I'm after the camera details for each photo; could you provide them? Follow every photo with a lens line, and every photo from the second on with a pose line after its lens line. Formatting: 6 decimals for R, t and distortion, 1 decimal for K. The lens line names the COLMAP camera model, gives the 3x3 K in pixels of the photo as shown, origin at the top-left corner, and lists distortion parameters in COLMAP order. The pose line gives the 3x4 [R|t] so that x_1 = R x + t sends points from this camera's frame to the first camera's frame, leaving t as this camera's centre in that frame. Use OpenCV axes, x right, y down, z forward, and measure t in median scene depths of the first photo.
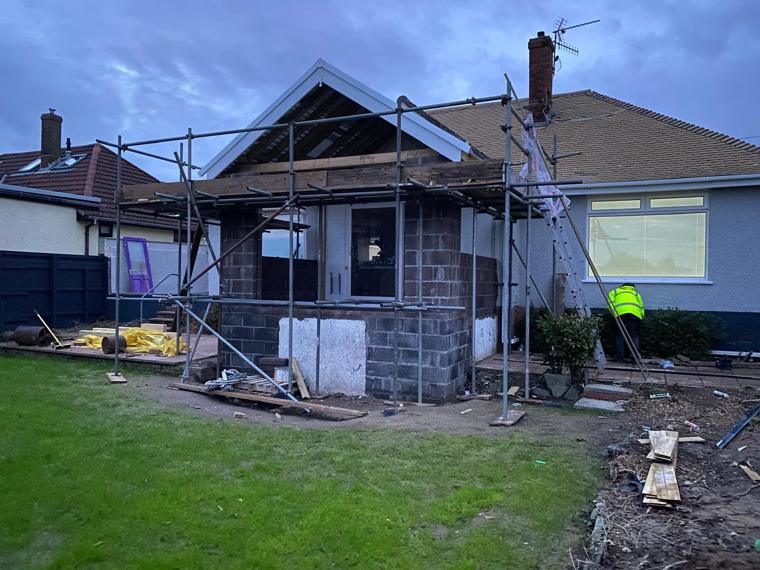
lens RADIAL K [[588.3, 0, 380.0], [0, 588.3, 285.0], [0, 0, 1]] dist [0.006223, 0.001015]
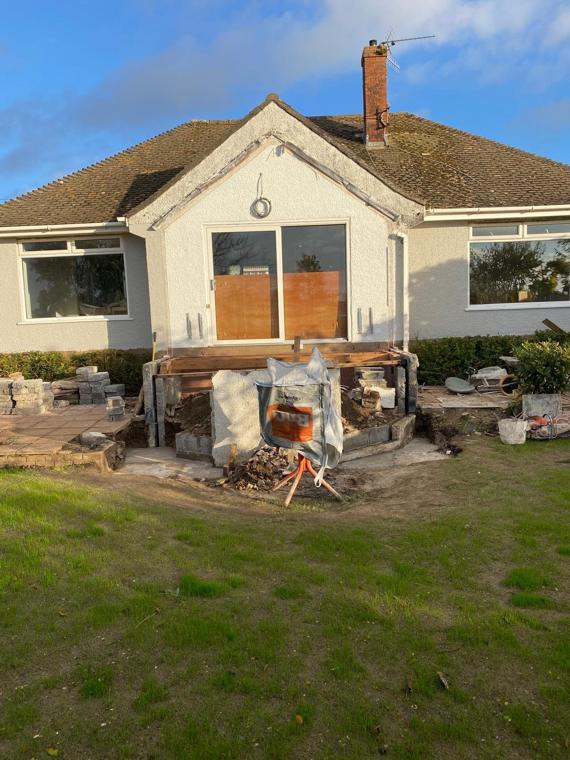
lens RADIAL K [[584.1, 0, 285.0], [0, 584.1, 380.0], [0, 0, 1]] dist [-0.005091, -0.004601]
pose [[0.900570, -0.094209, 0.424380, -0.342213], [0.051623, 0.992503, 0.110780, -0.012729], [-0.431635, -0.077858, 0.898682, 0.238389]]
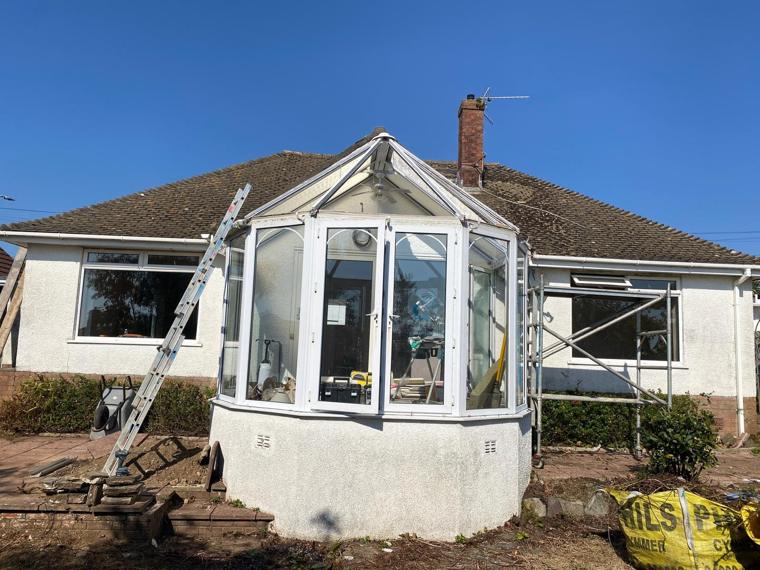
lens RADIAL K [[584.1, 0, 380.0], [0, 584.1, 285.0], [0, 0, 1]] dist [-0.005091, -0.004601]
pose [[0.869906, 0.077348, 0.487115, -0.346858], [-0.023520, 0.993009, -0.115675, -0.013421], [-0.492656, 0.089169, 0.865644, 0.338897]]
